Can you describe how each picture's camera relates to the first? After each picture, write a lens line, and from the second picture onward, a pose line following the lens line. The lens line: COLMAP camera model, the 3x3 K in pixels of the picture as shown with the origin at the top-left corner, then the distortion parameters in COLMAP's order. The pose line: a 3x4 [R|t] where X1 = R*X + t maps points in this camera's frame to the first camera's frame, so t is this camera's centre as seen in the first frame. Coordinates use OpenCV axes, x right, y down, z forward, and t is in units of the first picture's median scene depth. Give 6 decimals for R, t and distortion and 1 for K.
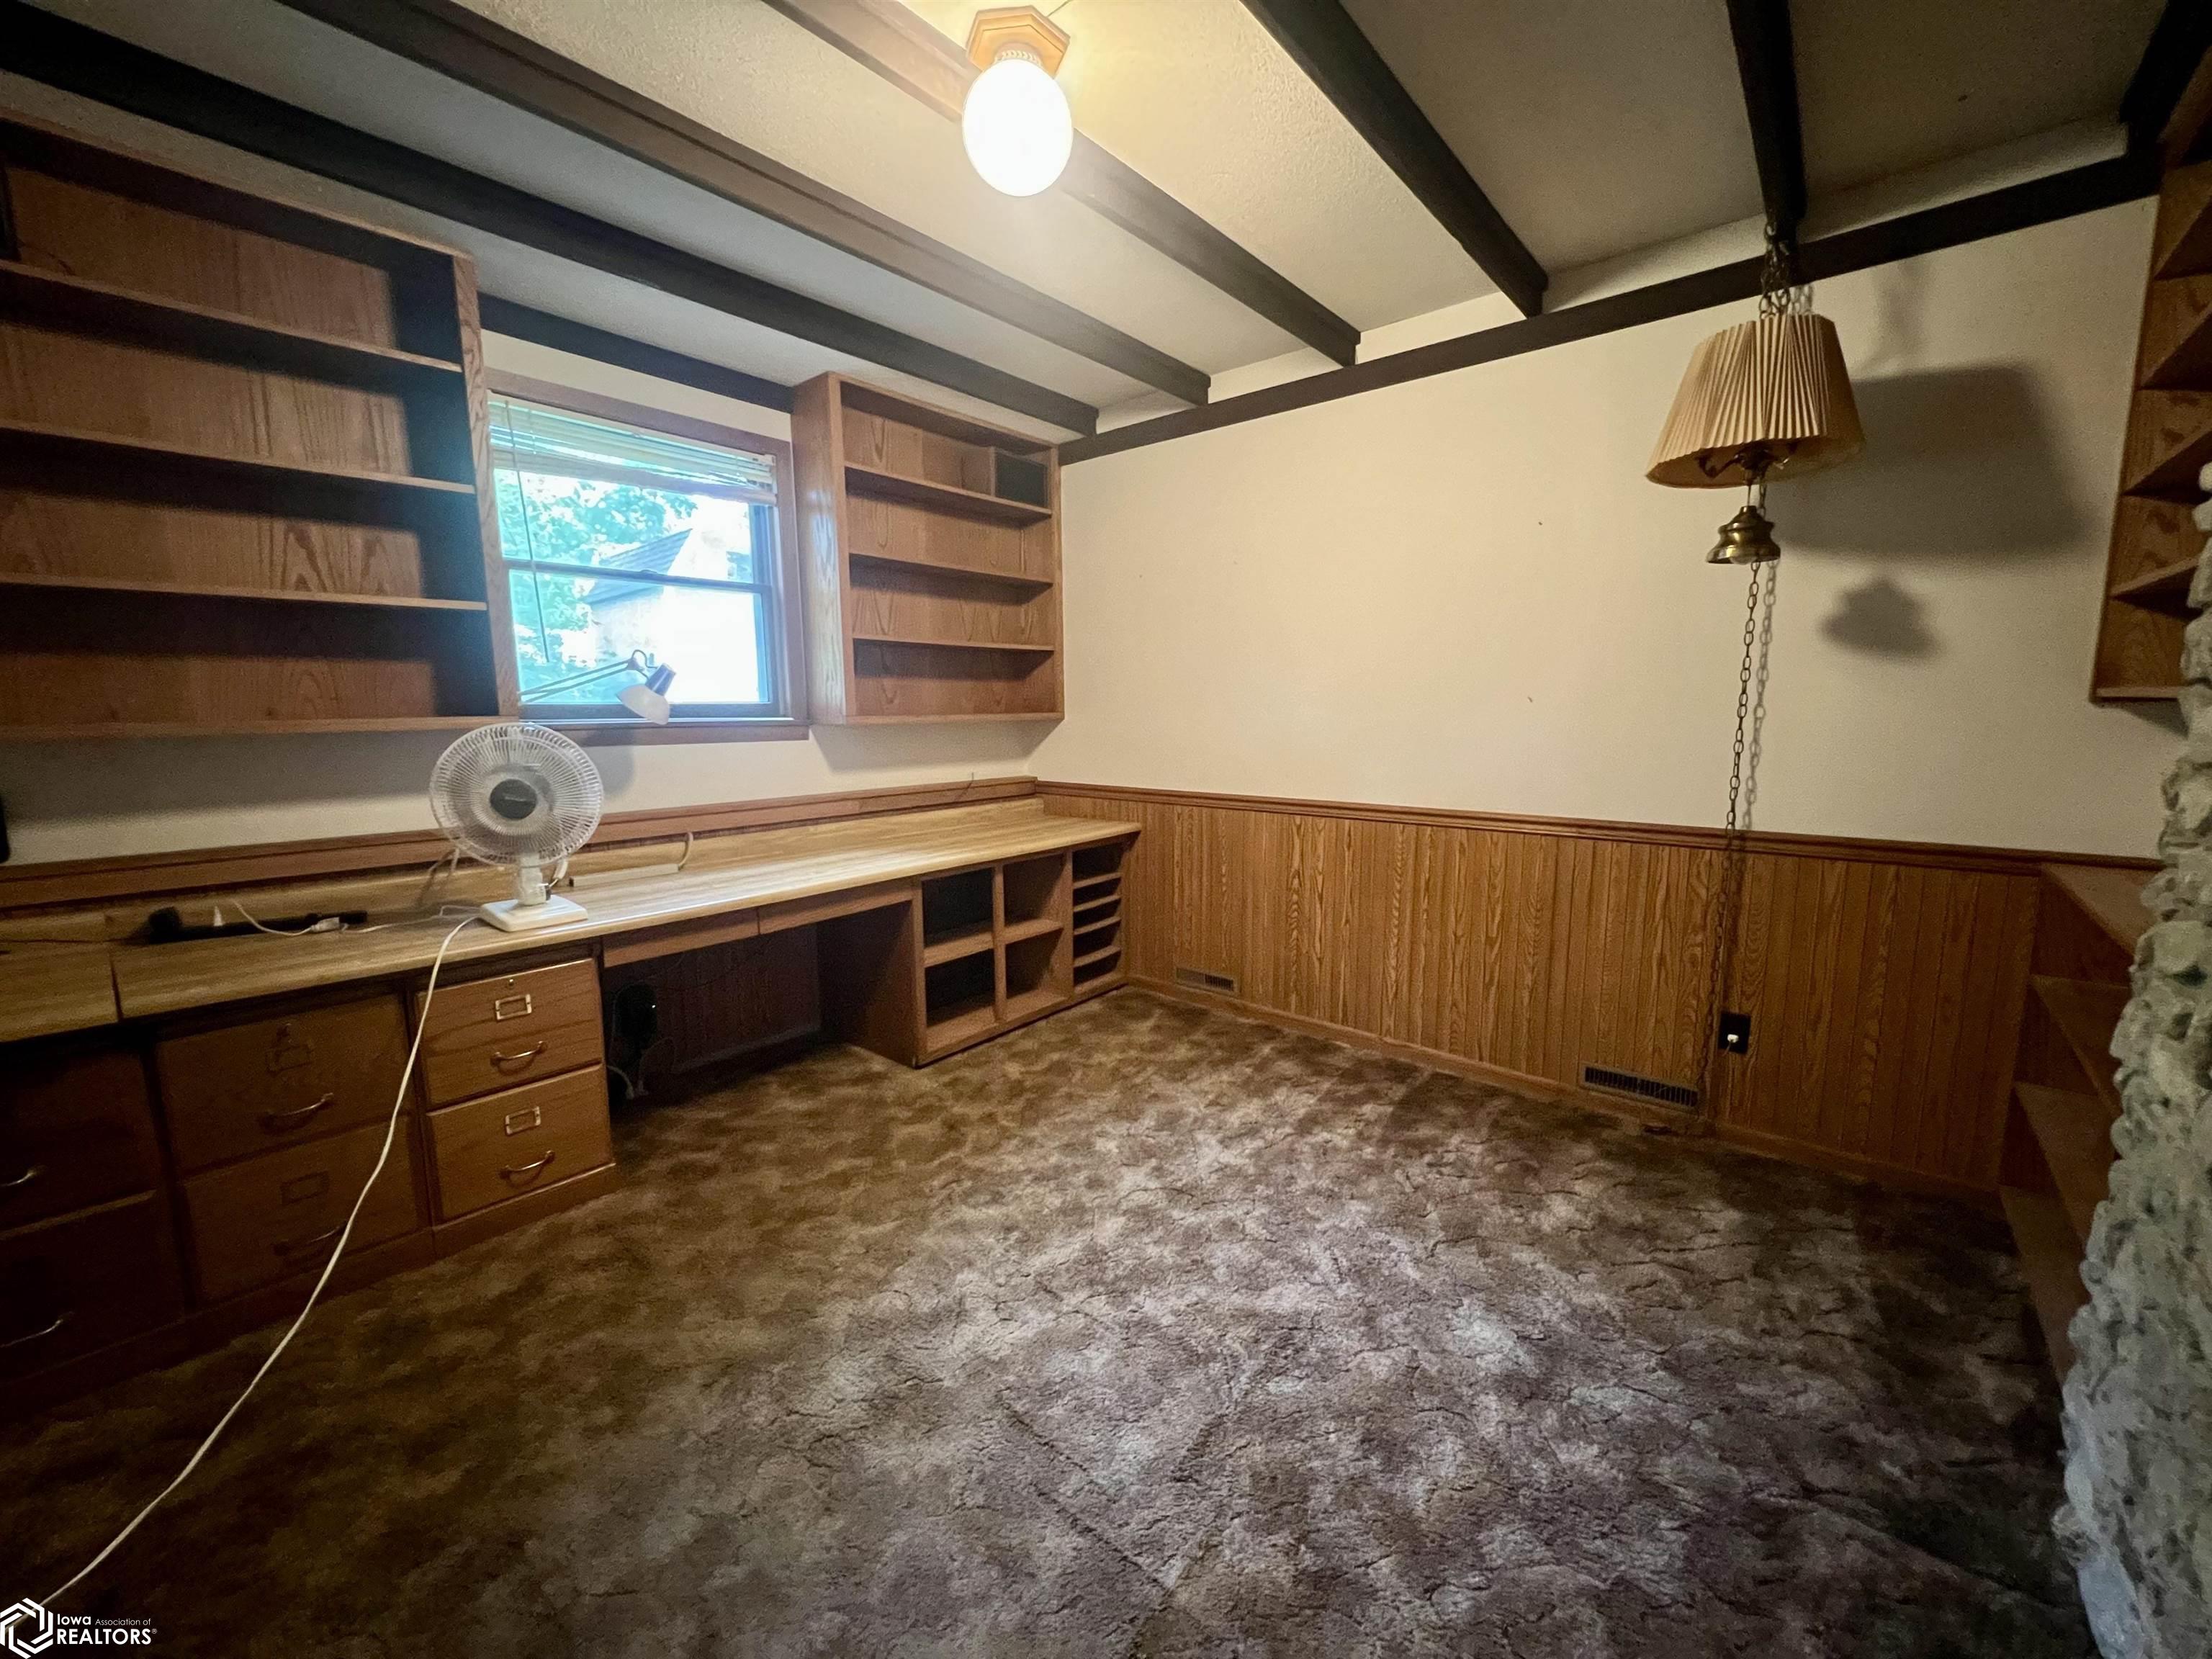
lens RADIAL K [[883.1, 0, 1109.1], [0, 883.1, 829.3], [0, 0, 1]] dist [-0.000384, 0.000568]
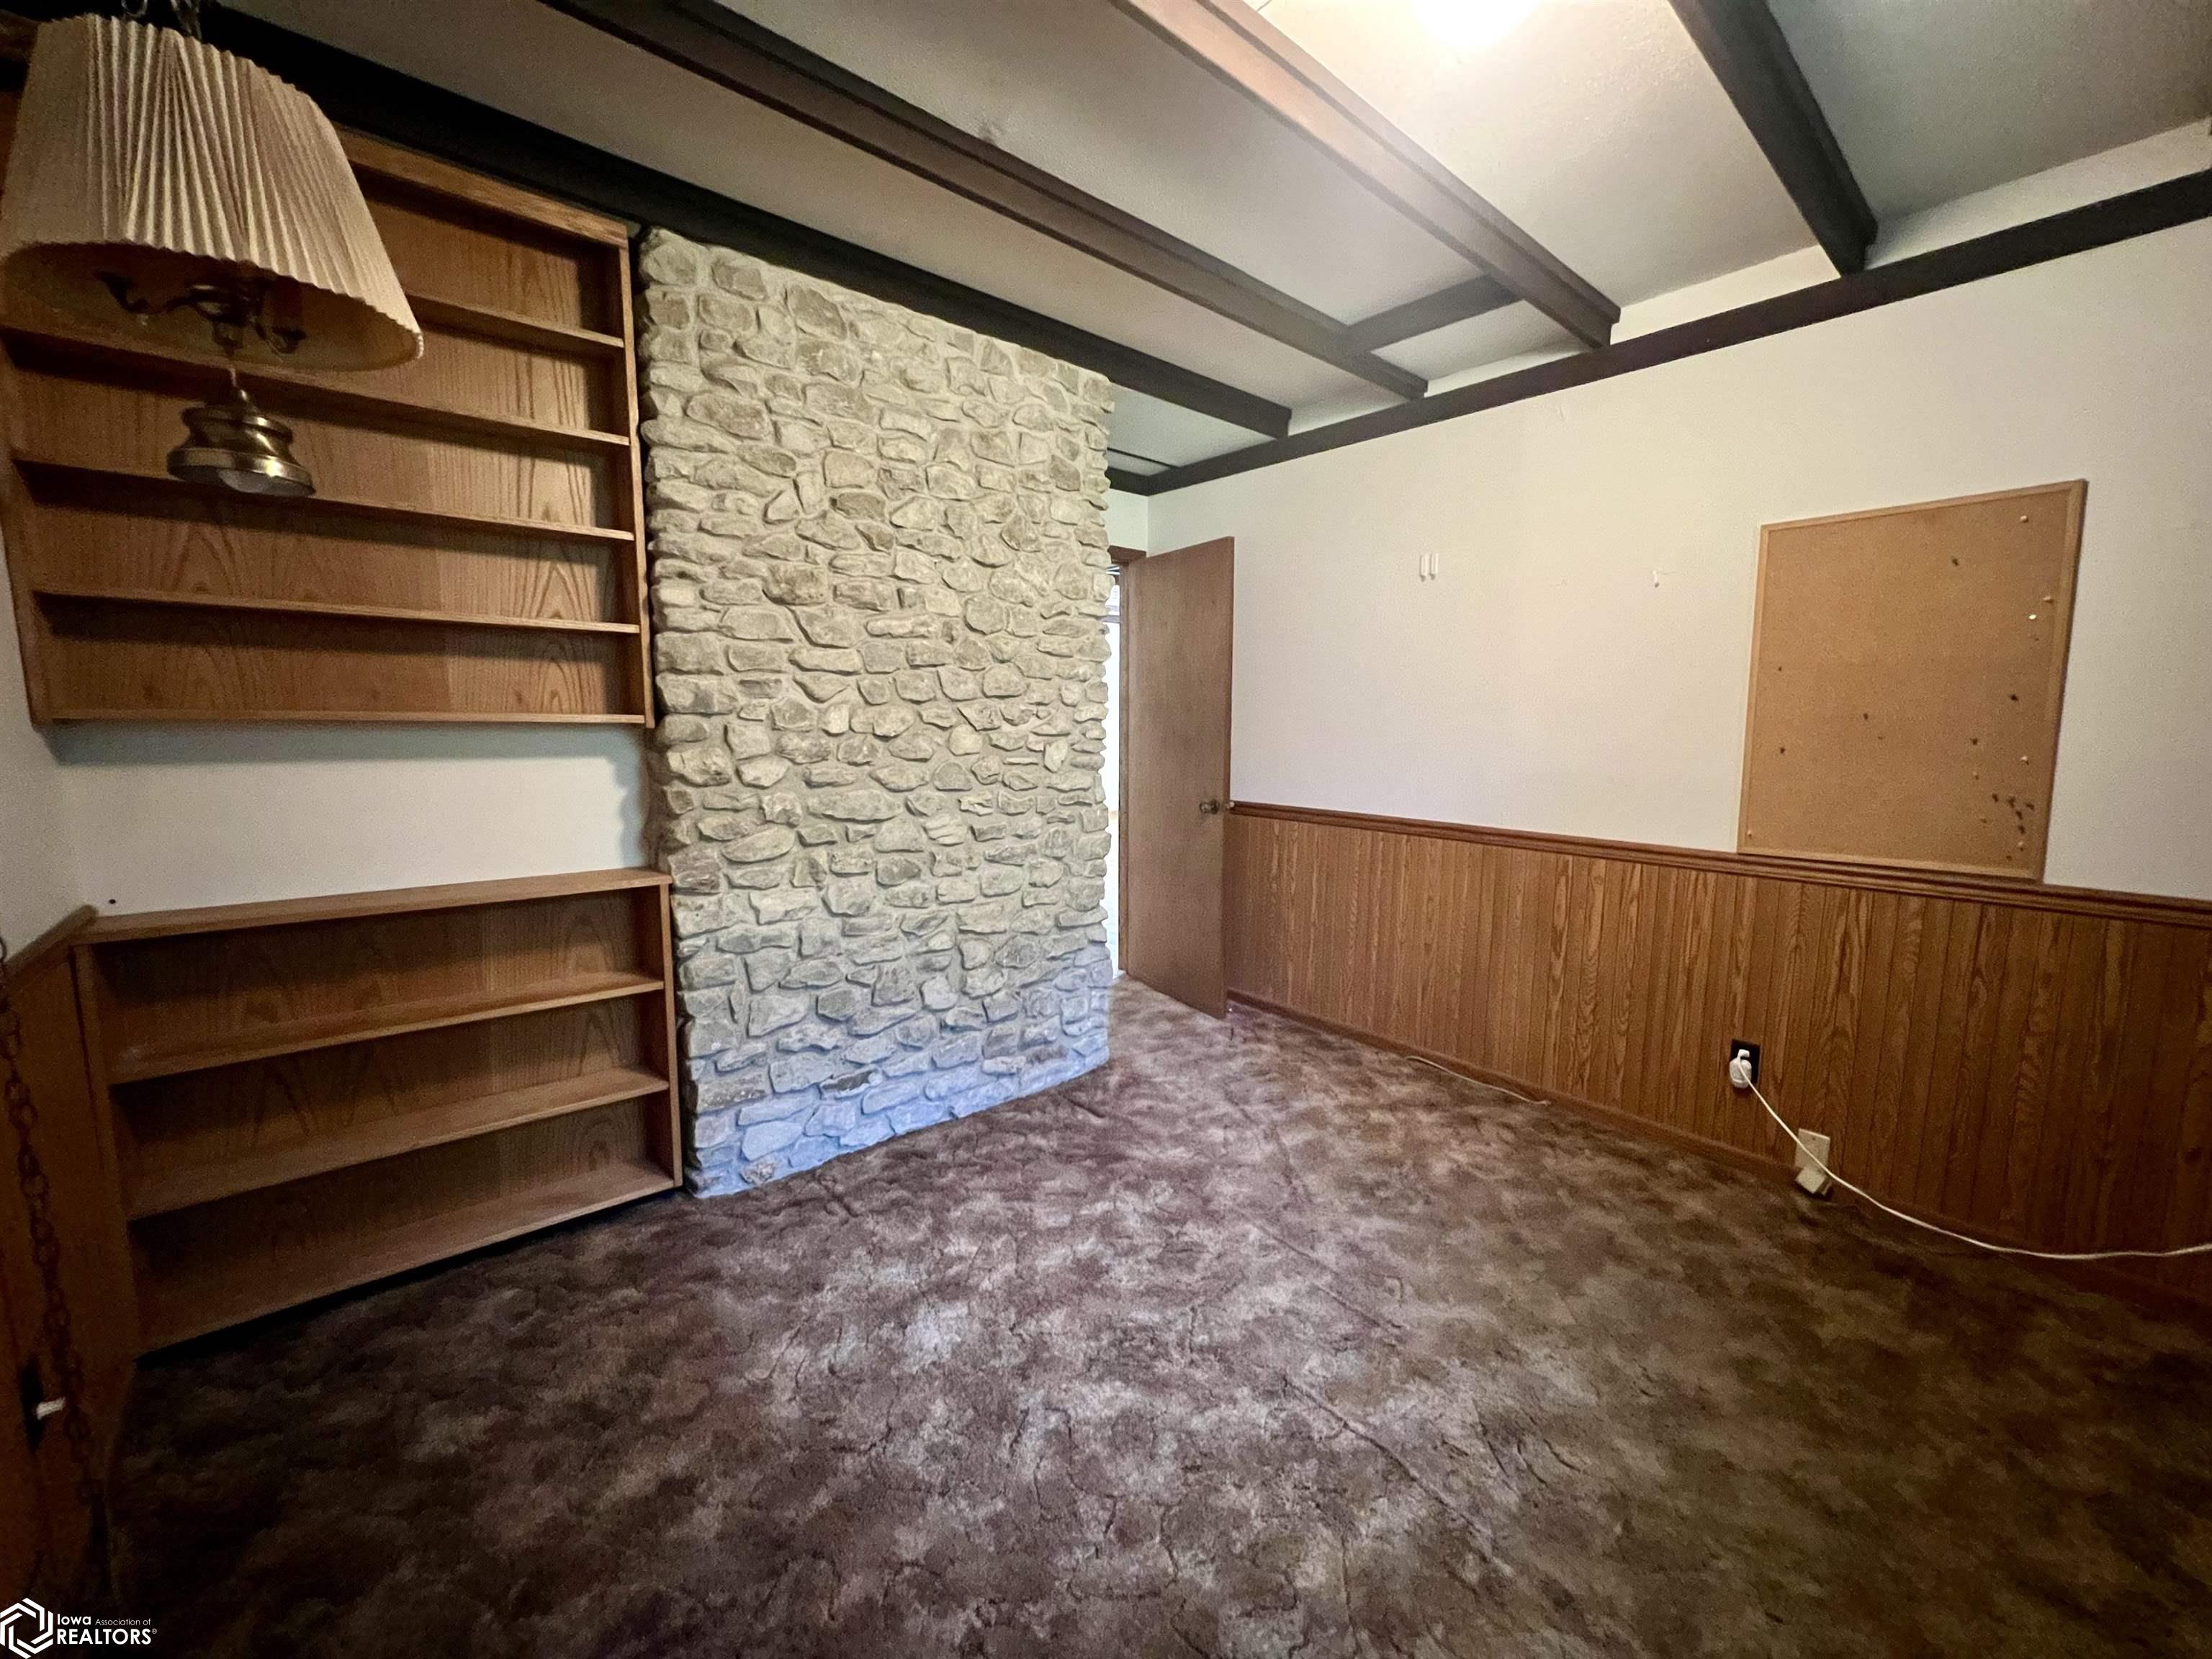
lens RADIAL K [[883.1, 0, 1109.1], [0, 883.1, 829.3], [0, 0, 1]] dist [-0.000384, 0.000568]
pose [[-0.987919, -0.018615, 0.153852, 0.072891], [0.021874, 0.966072, 0.257344, -0.256756], [-0.153422, 0.257601, -0.953993, 1.769346]]
